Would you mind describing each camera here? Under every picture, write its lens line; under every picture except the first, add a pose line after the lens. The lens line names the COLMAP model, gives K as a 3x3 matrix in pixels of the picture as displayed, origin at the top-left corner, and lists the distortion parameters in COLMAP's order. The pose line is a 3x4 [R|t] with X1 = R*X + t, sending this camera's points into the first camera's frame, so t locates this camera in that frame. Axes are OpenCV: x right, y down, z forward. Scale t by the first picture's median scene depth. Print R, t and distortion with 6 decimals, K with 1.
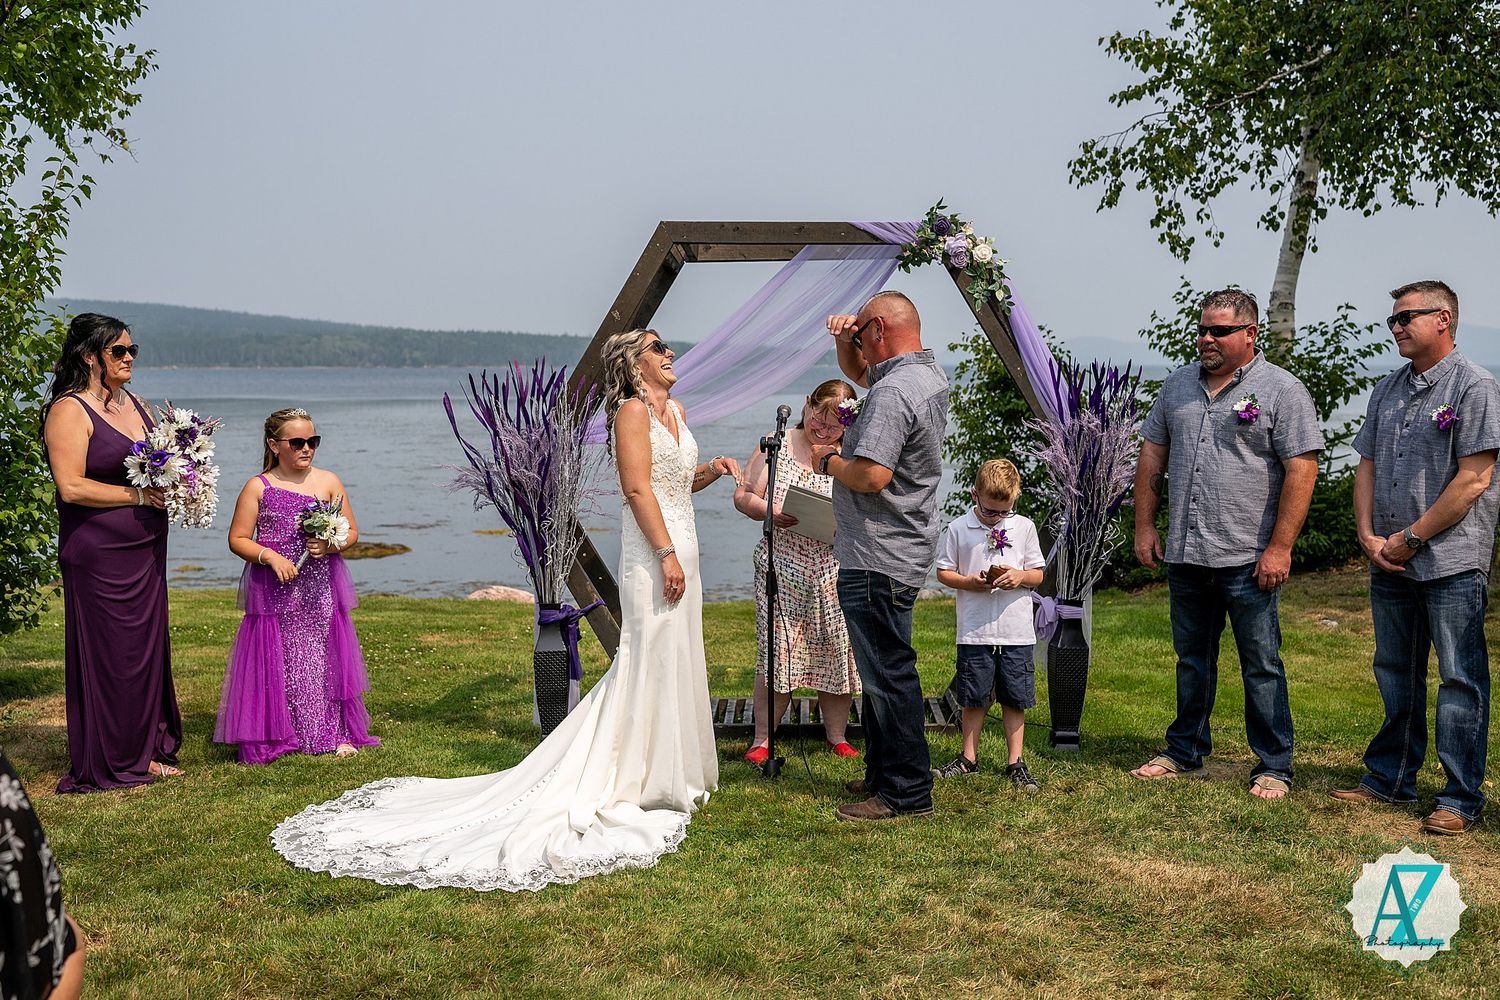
lens RADIAL K [[1621.6, 0, 750.0], [0, 1621.6, 500.0], [0, 0, 1]] dist [0.006940, -0.024887]
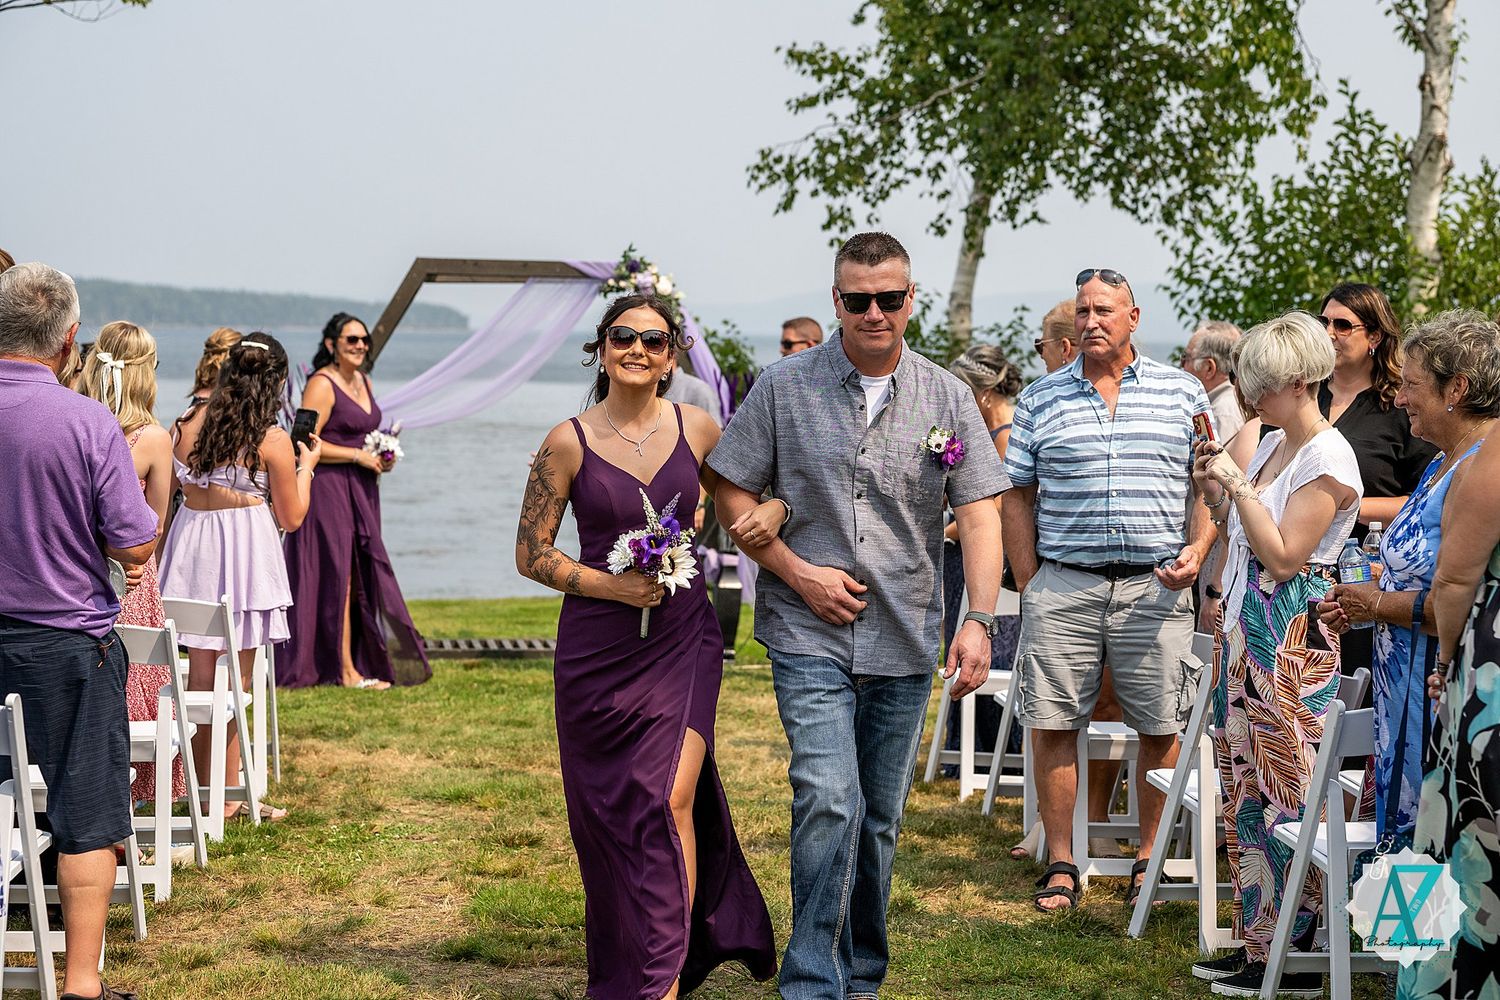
lens RADIAL K [[2774.7, 0, 806.7], [0, 2774.7, 481.6], [0, 0, 1]] dist [0.021492, -0.180928]
pose [[0.981436, 0.008223, 0.191612, -0.168489], [-0.003056, 0.999624, -0.027246, 0.064255], [-0.191764, 0.026155, 0.981093, -1.192852]]
